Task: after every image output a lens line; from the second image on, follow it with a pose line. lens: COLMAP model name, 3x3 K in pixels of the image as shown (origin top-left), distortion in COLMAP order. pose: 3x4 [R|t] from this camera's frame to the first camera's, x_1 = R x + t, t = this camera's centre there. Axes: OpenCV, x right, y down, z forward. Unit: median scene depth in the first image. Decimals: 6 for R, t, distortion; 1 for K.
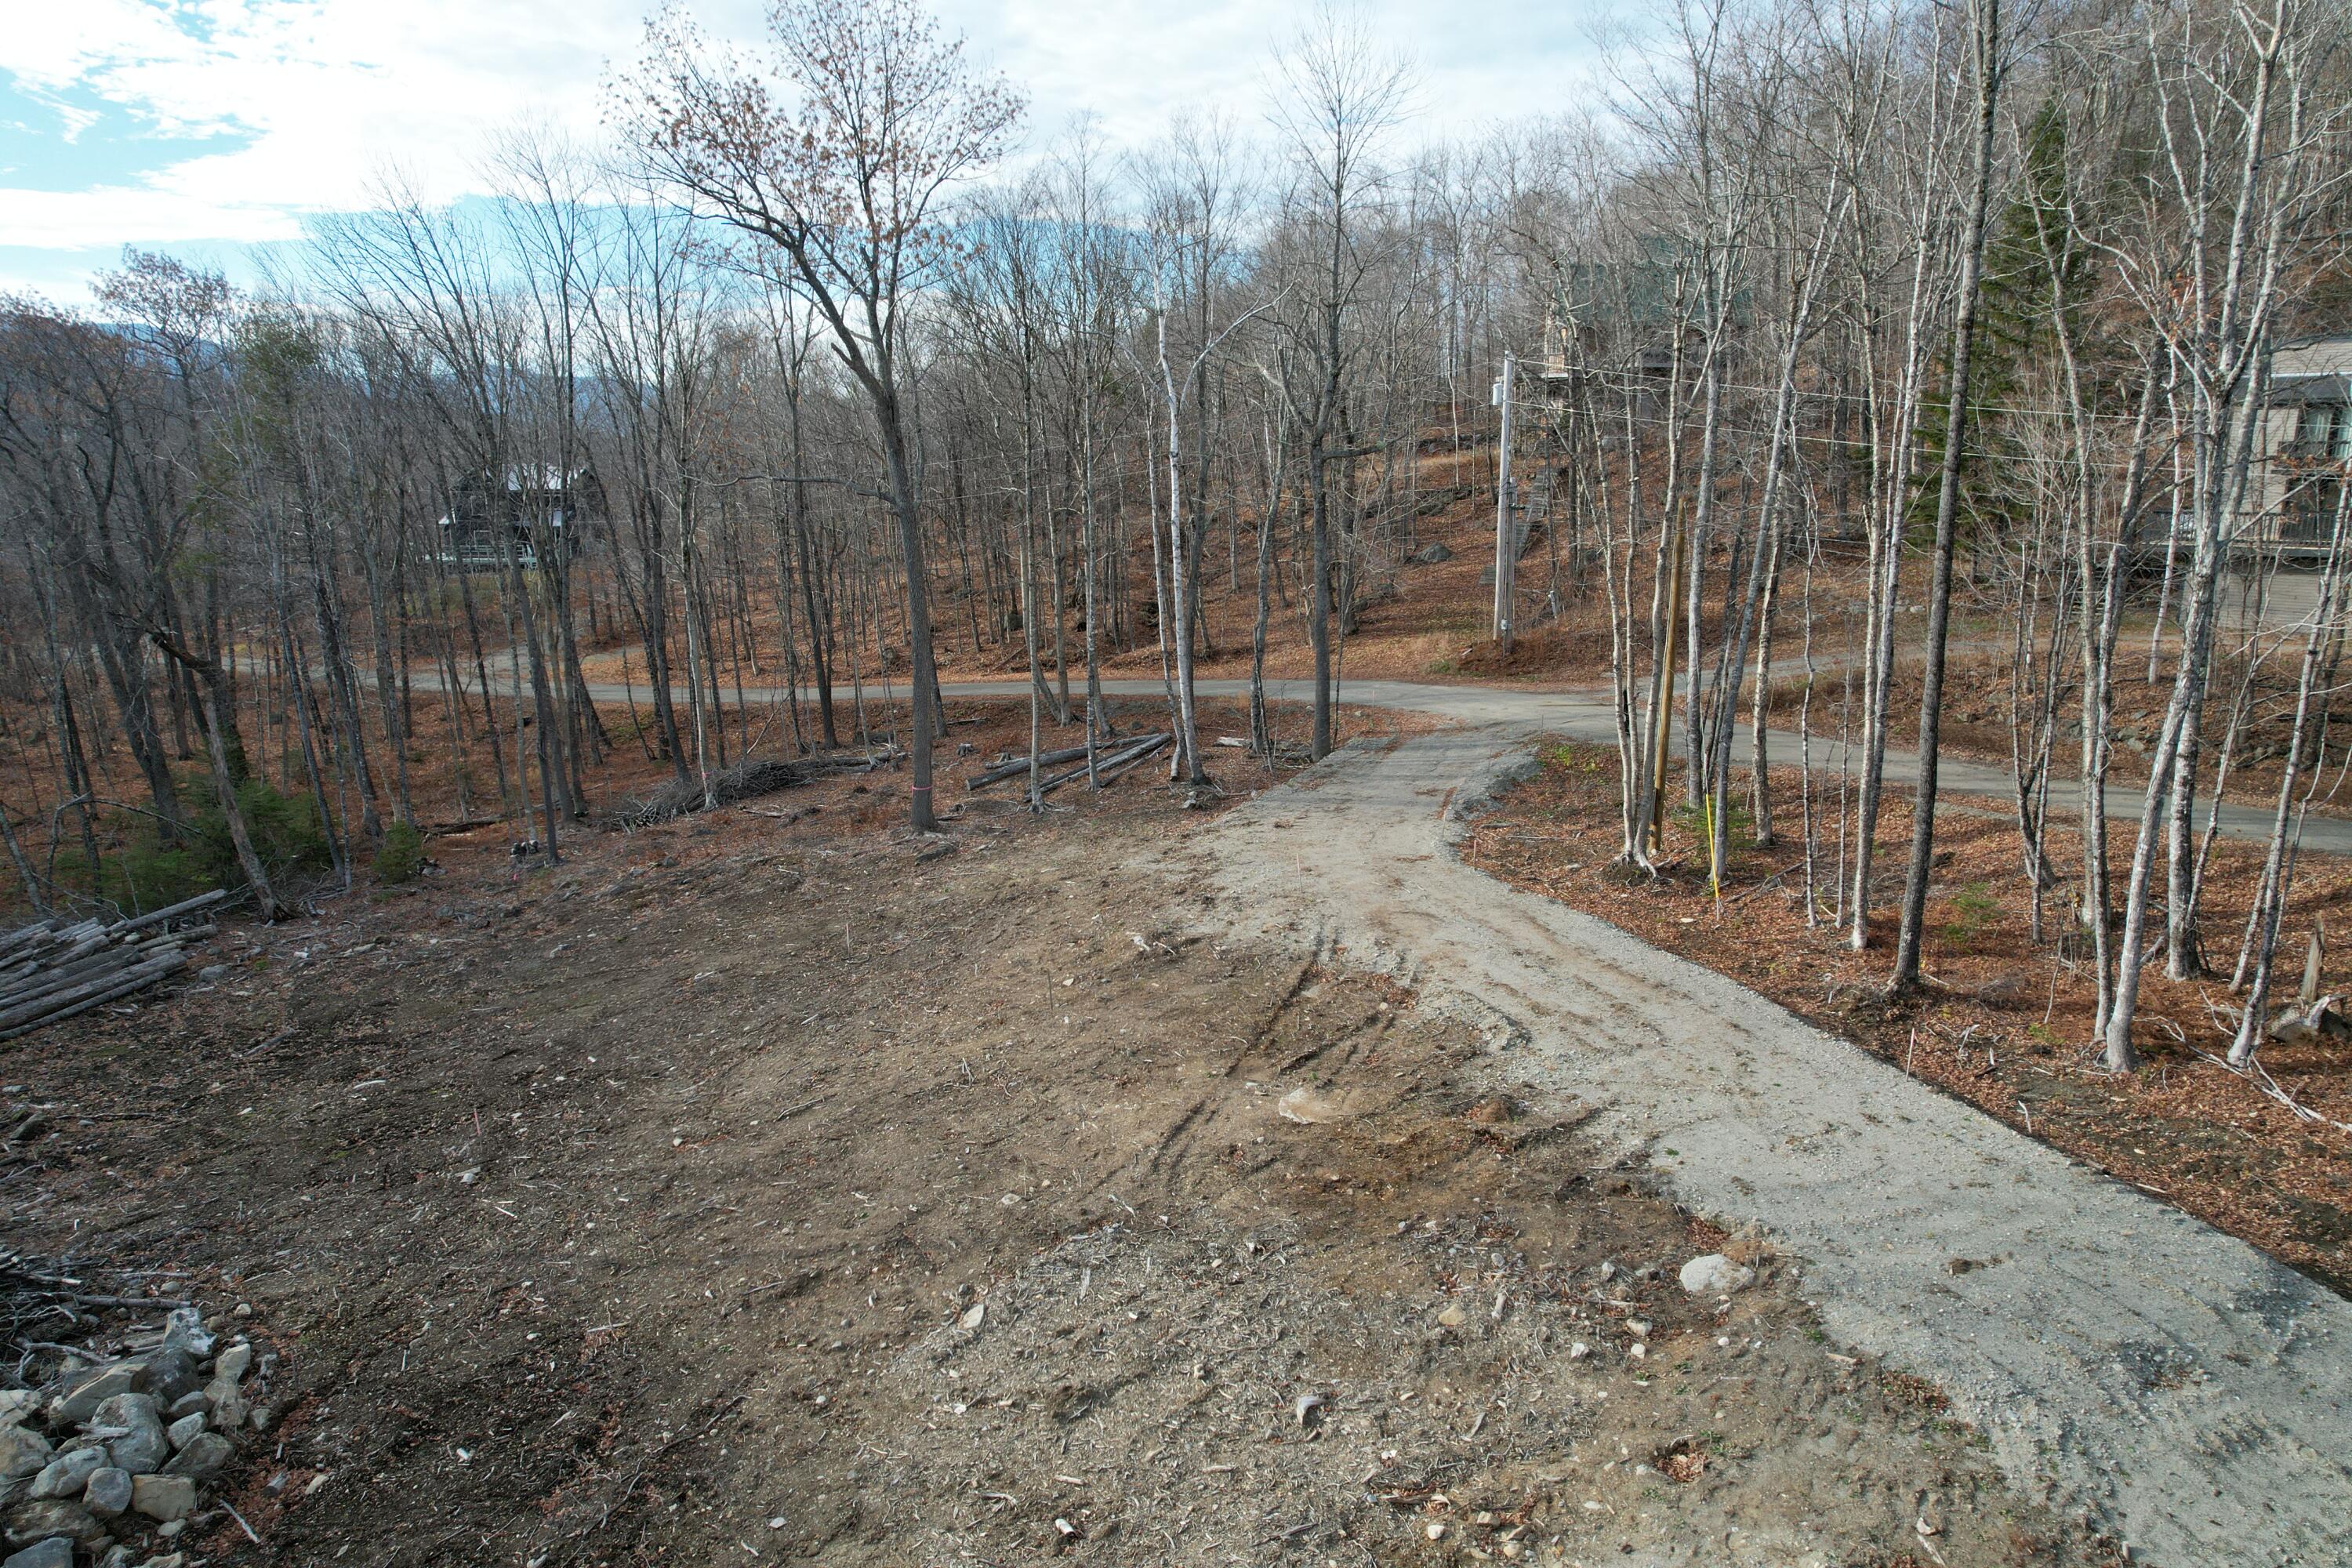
lens RADIAL K [[1480.8, 0, 1212.9], [0, 1480.8, 811.1], [0, 0, 1]] dist [-0.107474, 0.069375]
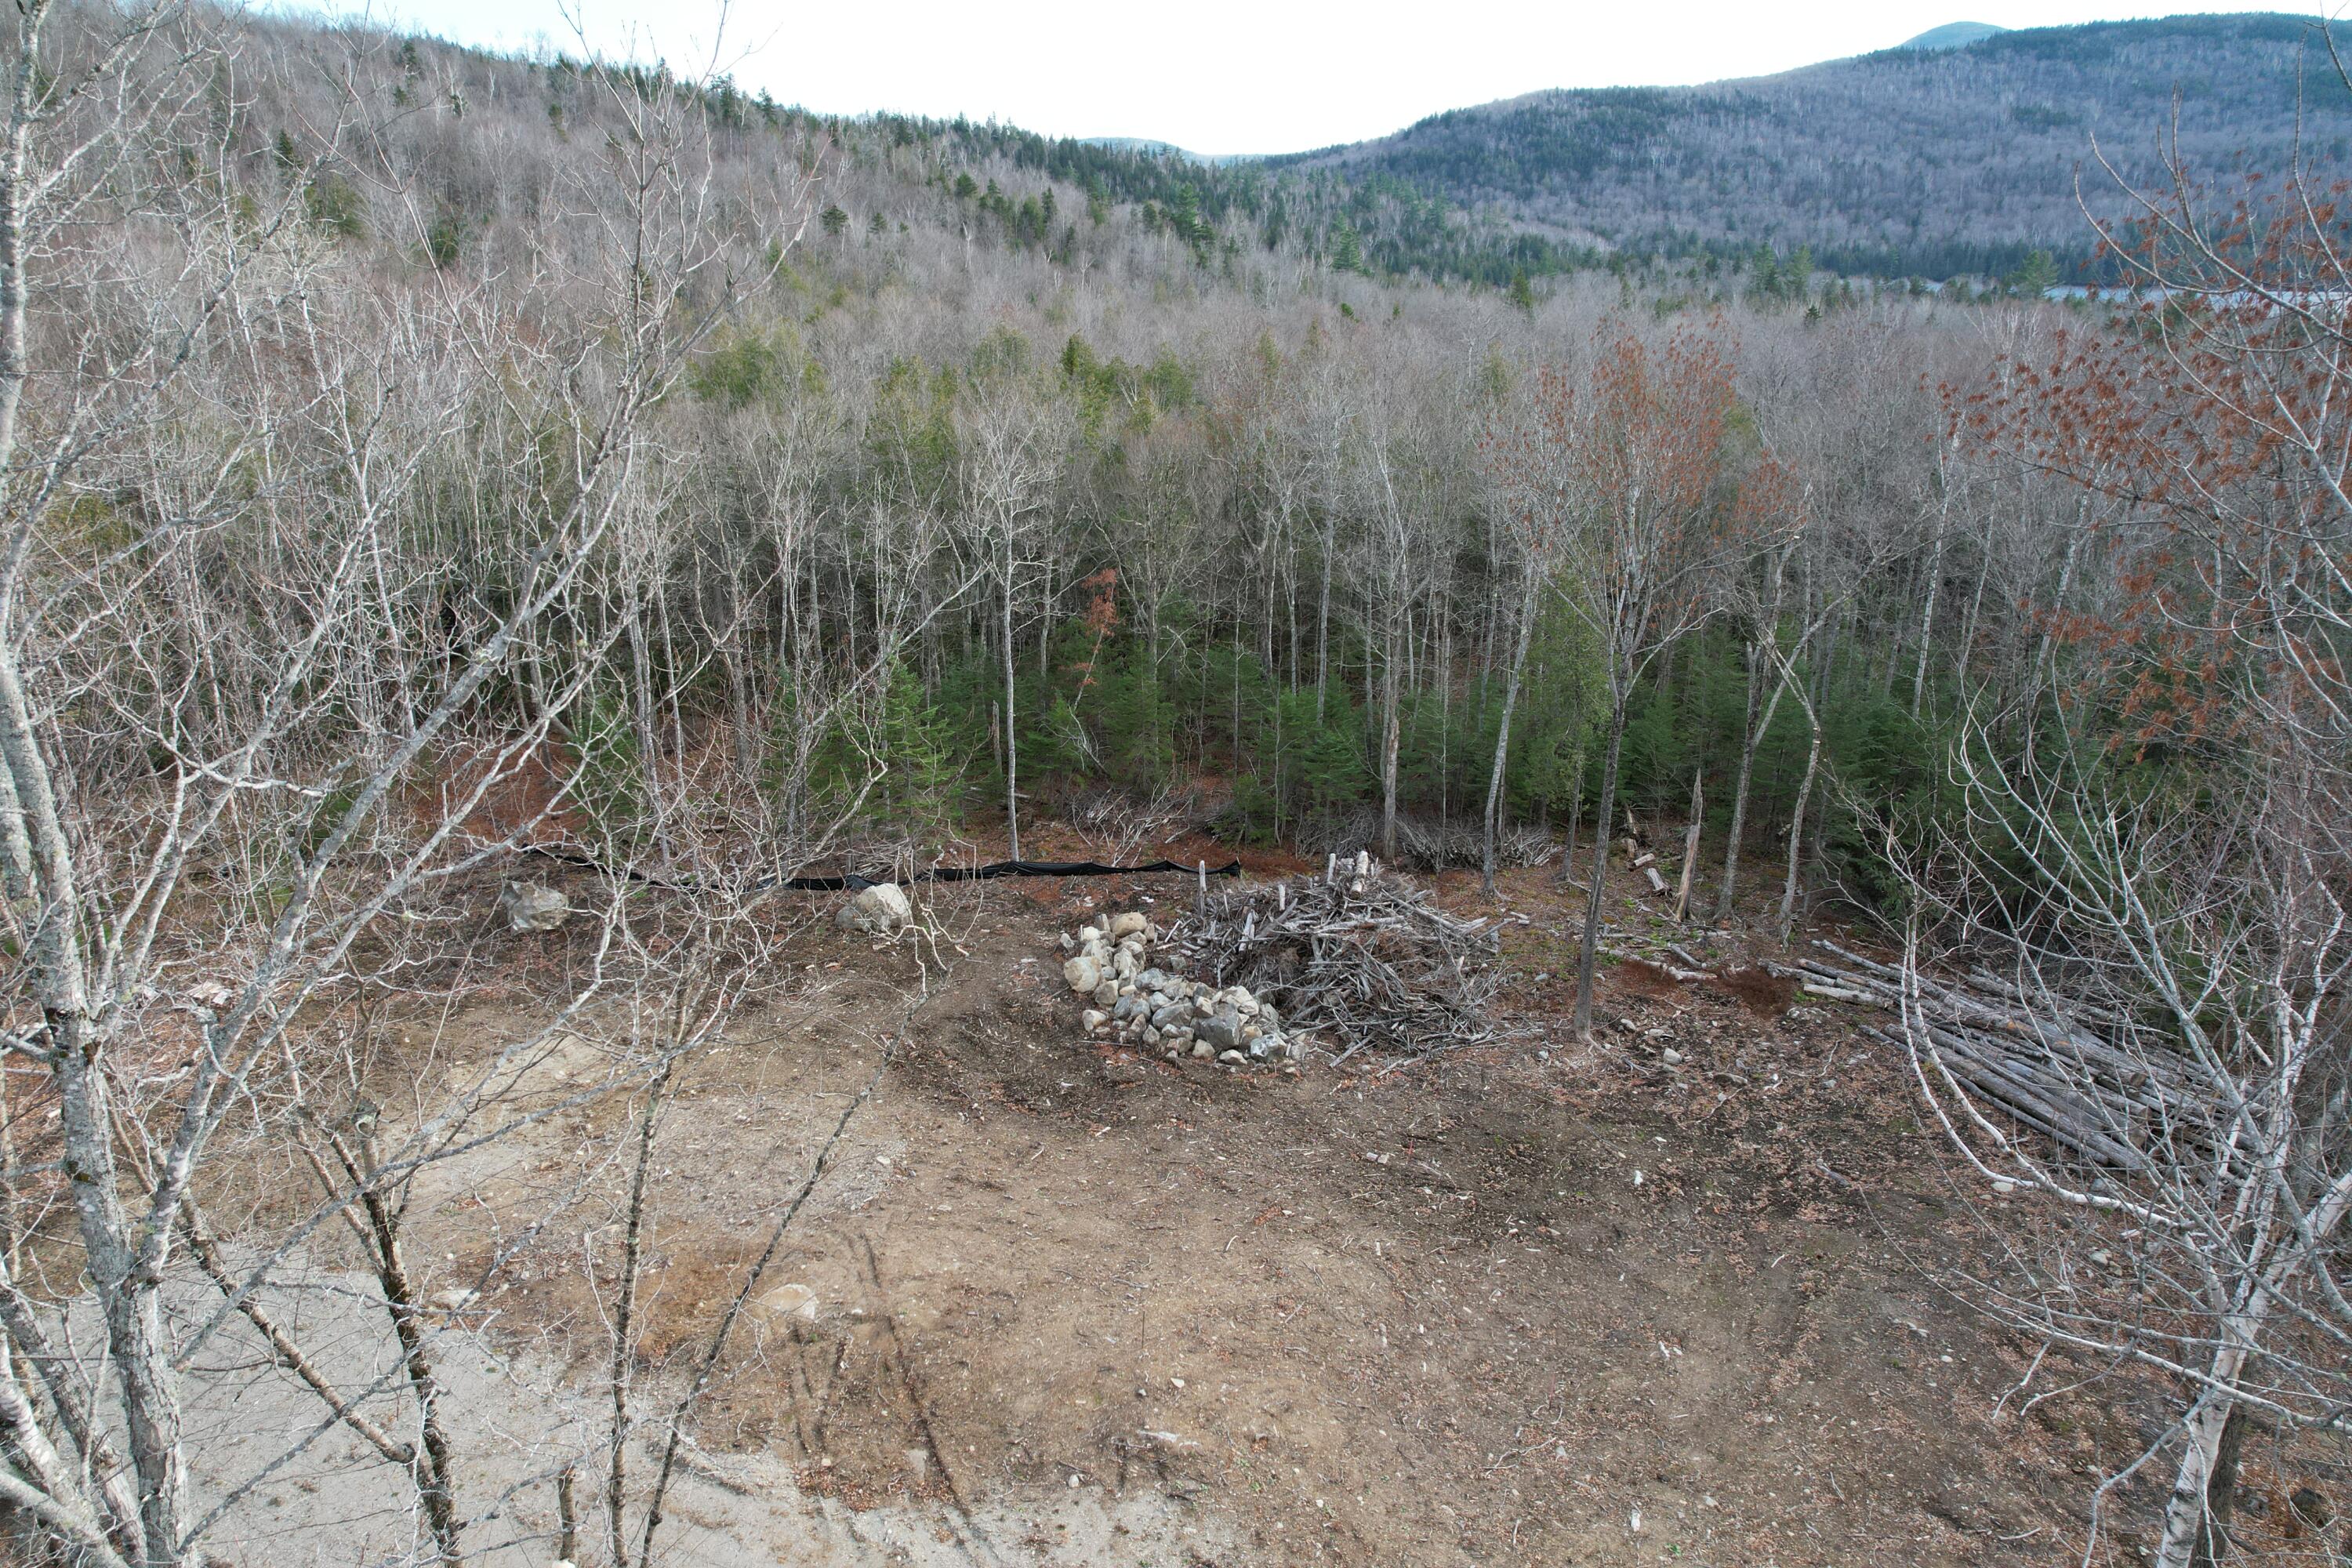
lens RADIAL K [[1502.6, 0, 1181.5], [0, 1502.6, 785.8], [0, 0, 1]] dist [-0.080498, 0.069577]
pose [[-0.729516, 0.249433, -0.636859, 0.305687], [-0.168753, 0.836703, 0.521009, -0.518740], [0.662819, 0.487556, -0.568296, 1.026808]]
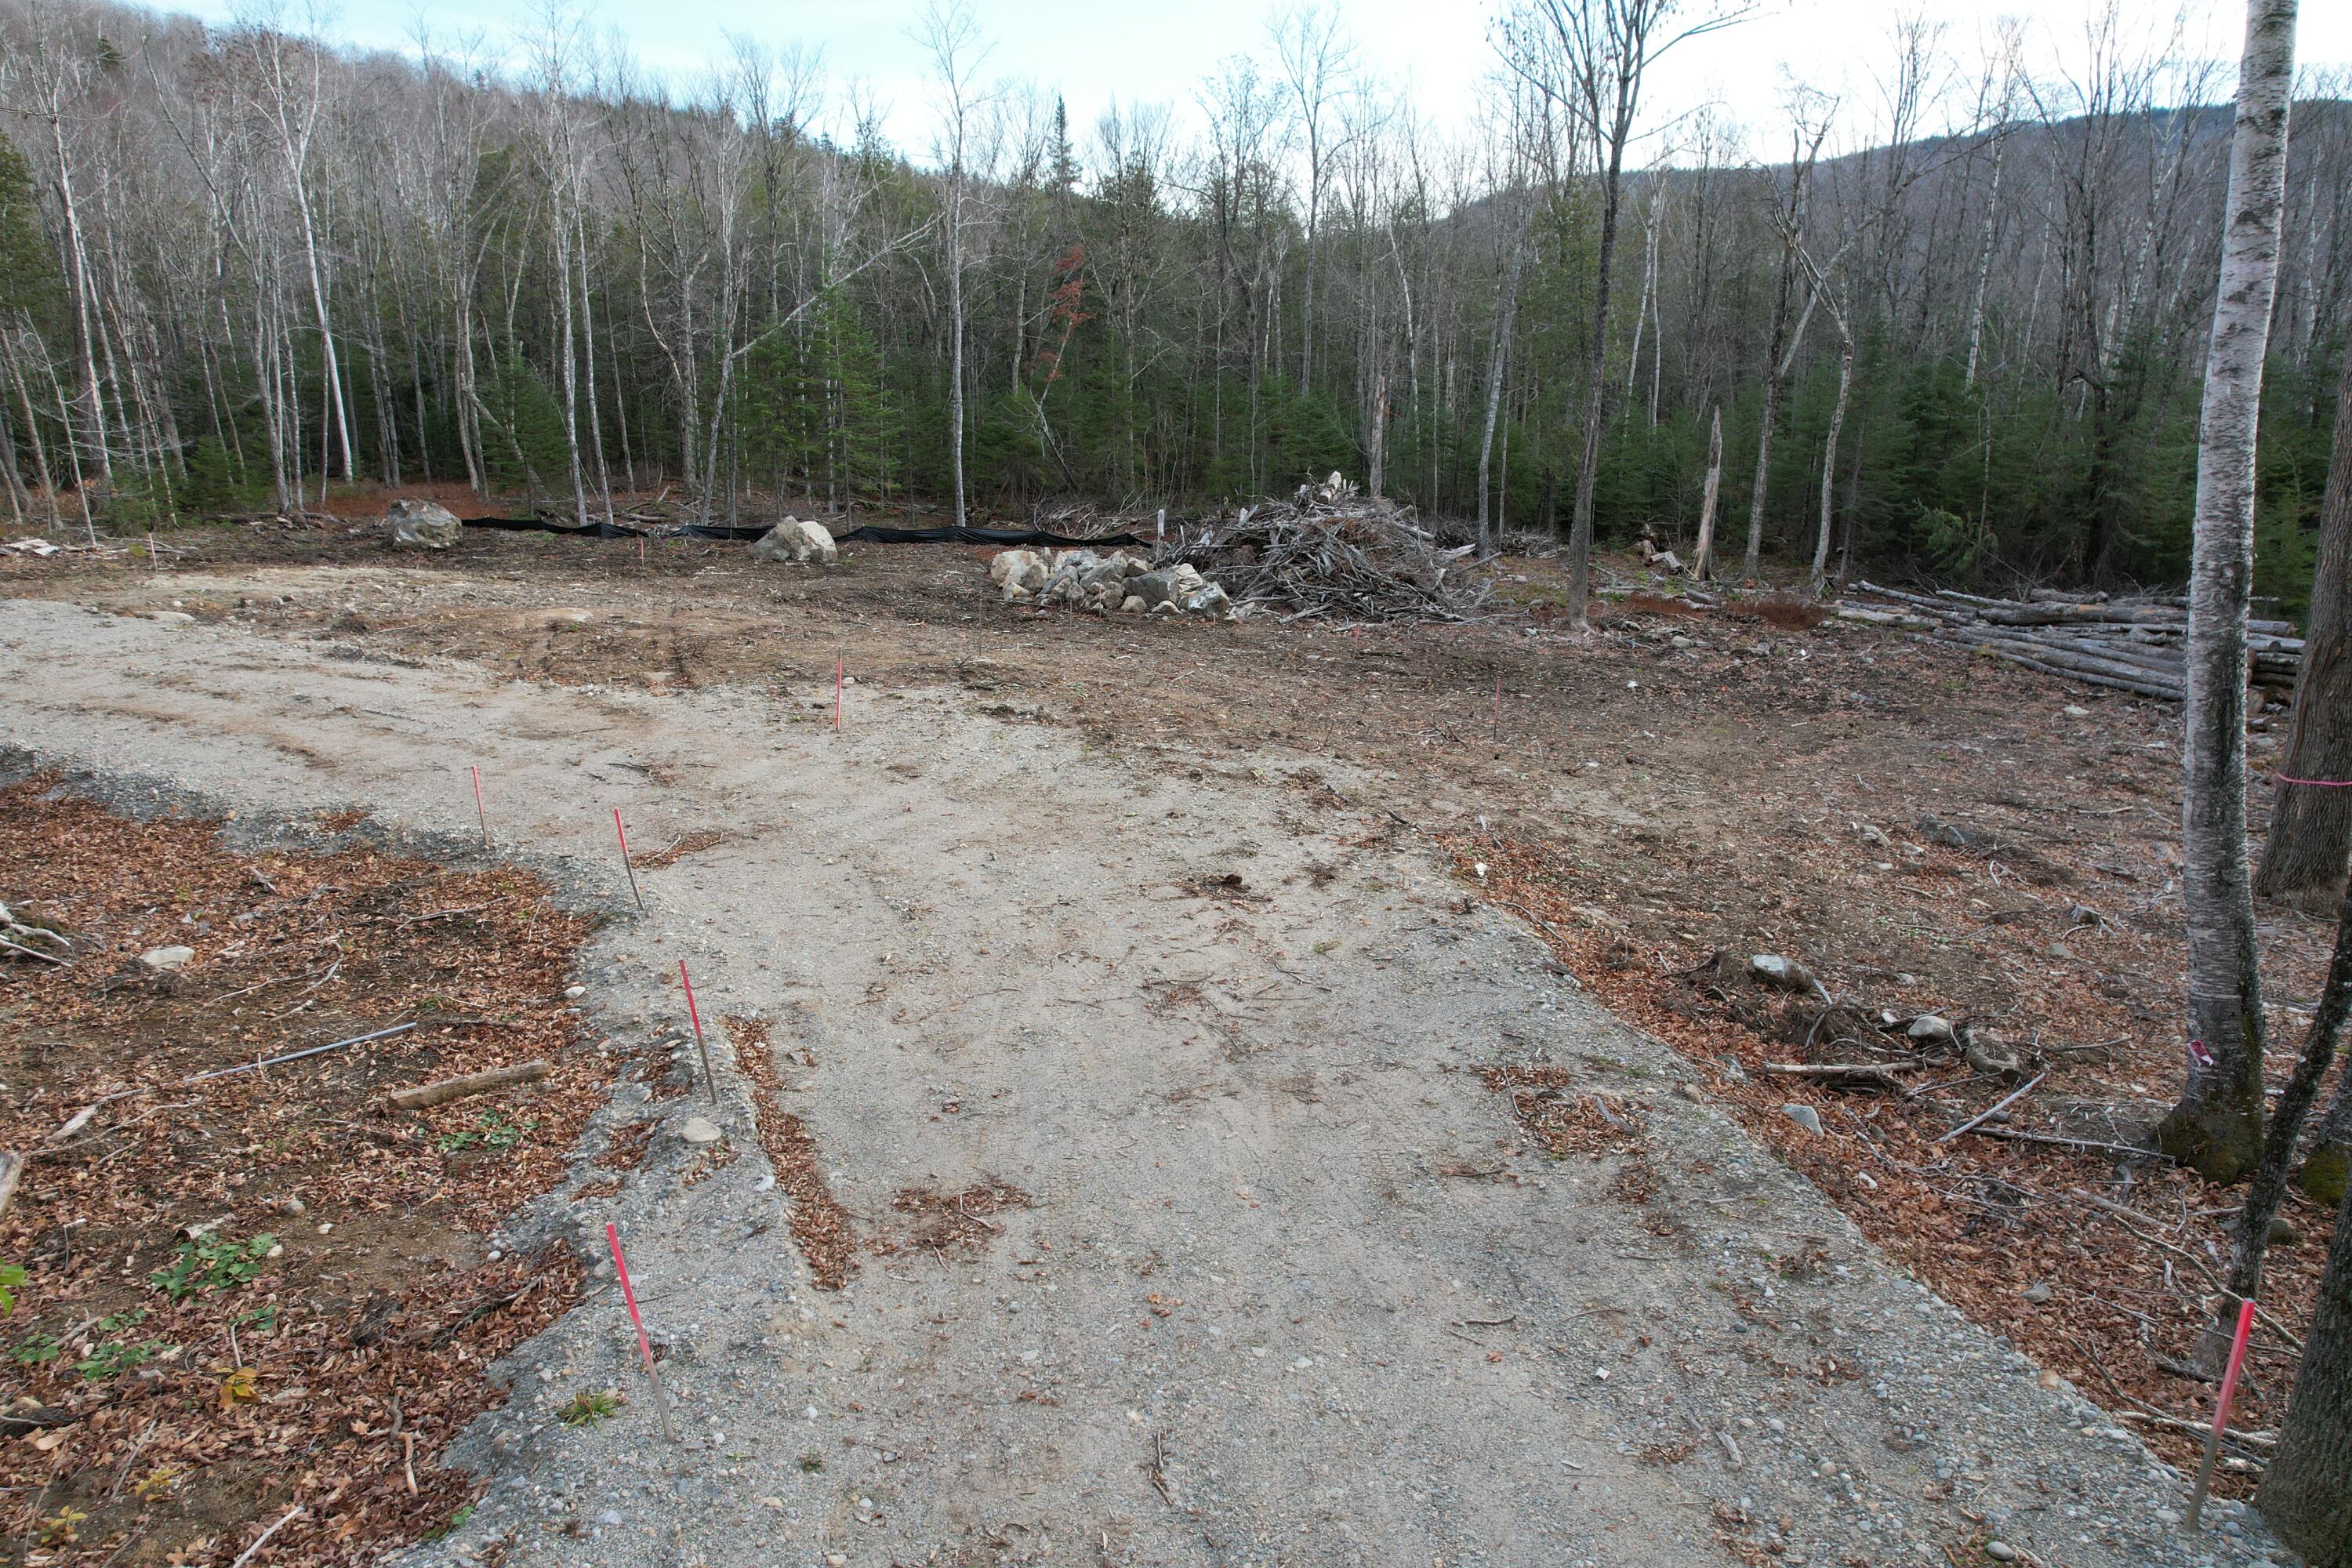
lens RADIAL K [[1502.6, 0, 1181.5], [0, 1502.6, 785.8], [0, 0, 1]] dist [-0.080498, 0.069577]
pose [[-0.754698, 0.210519, -0.621380, 0.238834], [-0.163995, 0.856521, 0.489364, -0.163215], [0.635246, 0.471226, -0.611890, 1.165811]]
